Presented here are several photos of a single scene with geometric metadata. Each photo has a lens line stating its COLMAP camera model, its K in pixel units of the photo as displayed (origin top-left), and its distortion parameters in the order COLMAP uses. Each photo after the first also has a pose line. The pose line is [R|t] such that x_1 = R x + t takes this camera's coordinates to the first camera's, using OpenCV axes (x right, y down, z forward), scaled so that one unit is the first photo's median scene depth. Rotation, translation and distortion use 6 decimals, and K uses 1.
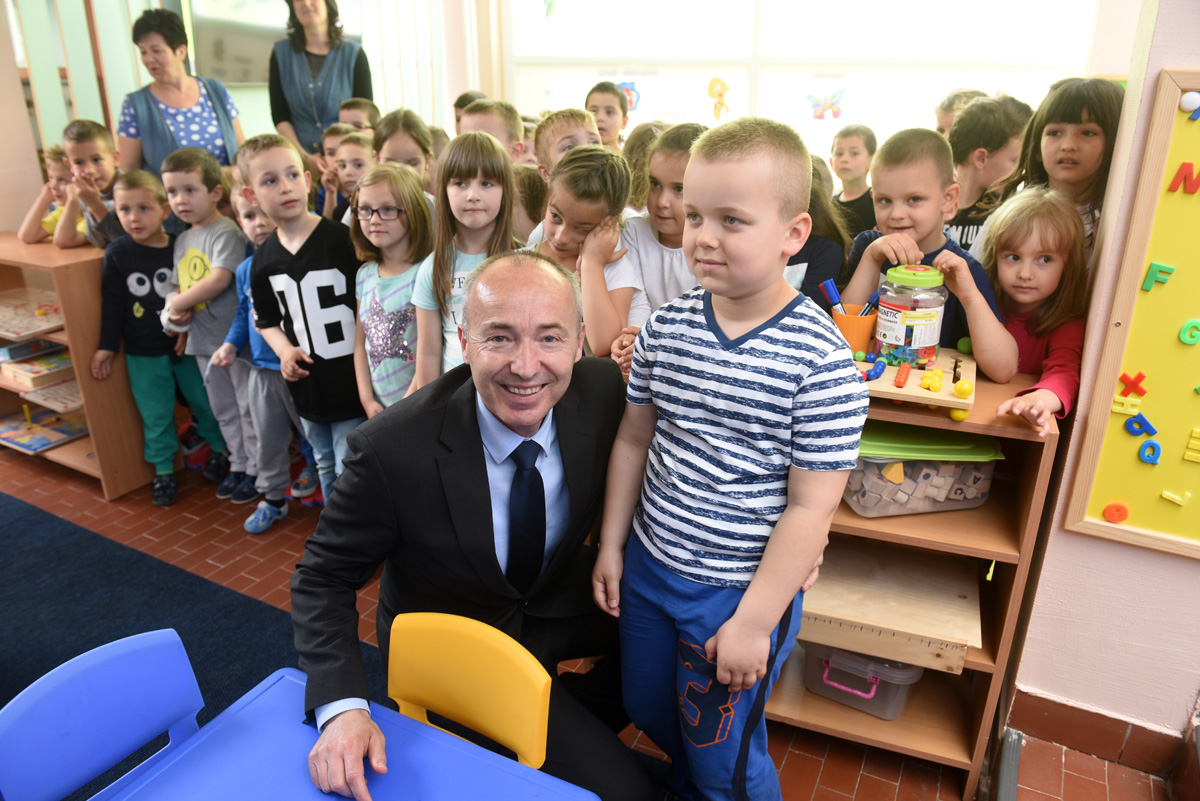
lens RADIAL K [[806.0, 0, 600.0], [0, 806.0, 400.5], [0, 0, 1]] dist [-0.006958, -0.007657]
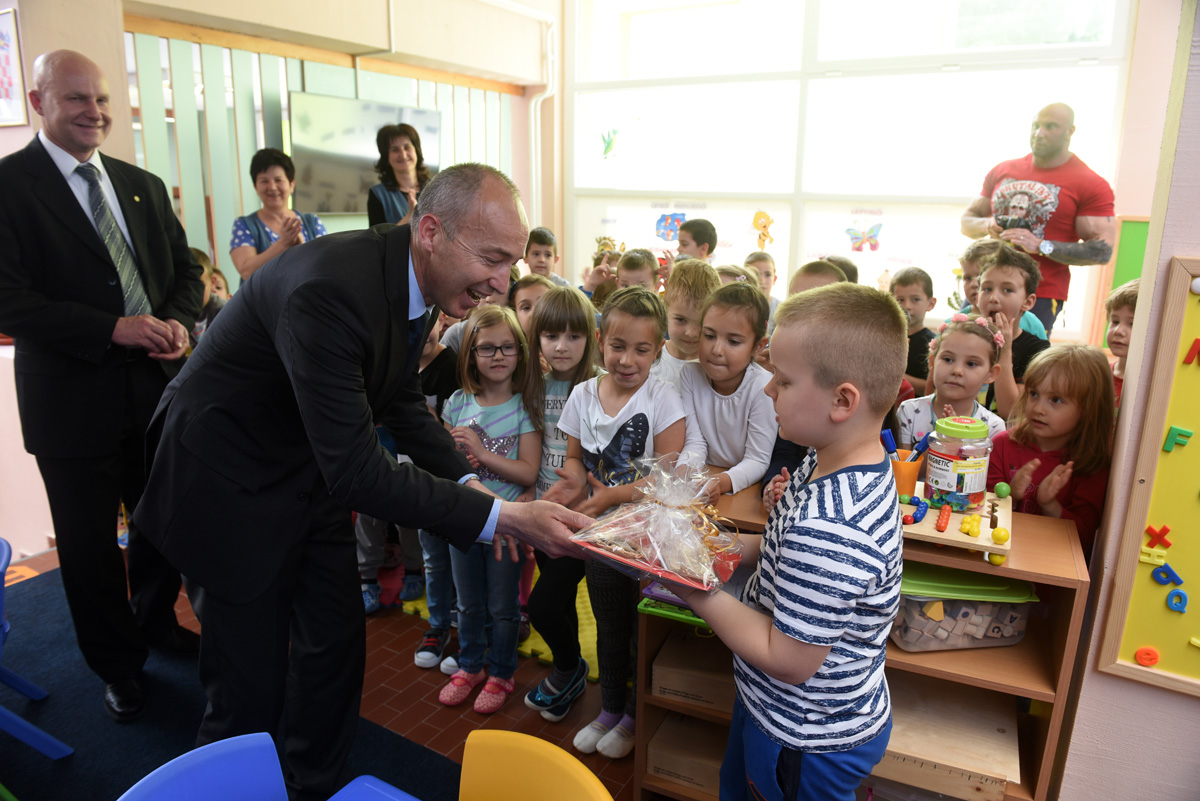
lens RADIAL K [[780.2, 0, 600.0], [0, 780.2, 400.5], [0, 0, 1]] dist [0.004972, -0.030908]
pose [[0.998032, 0.036436, -0.051027, -0.038360], [-0.042385, 0.991769, -0.120824, -0.042870], [0.046205, 0.122749, 0.991362, -0.088790]]
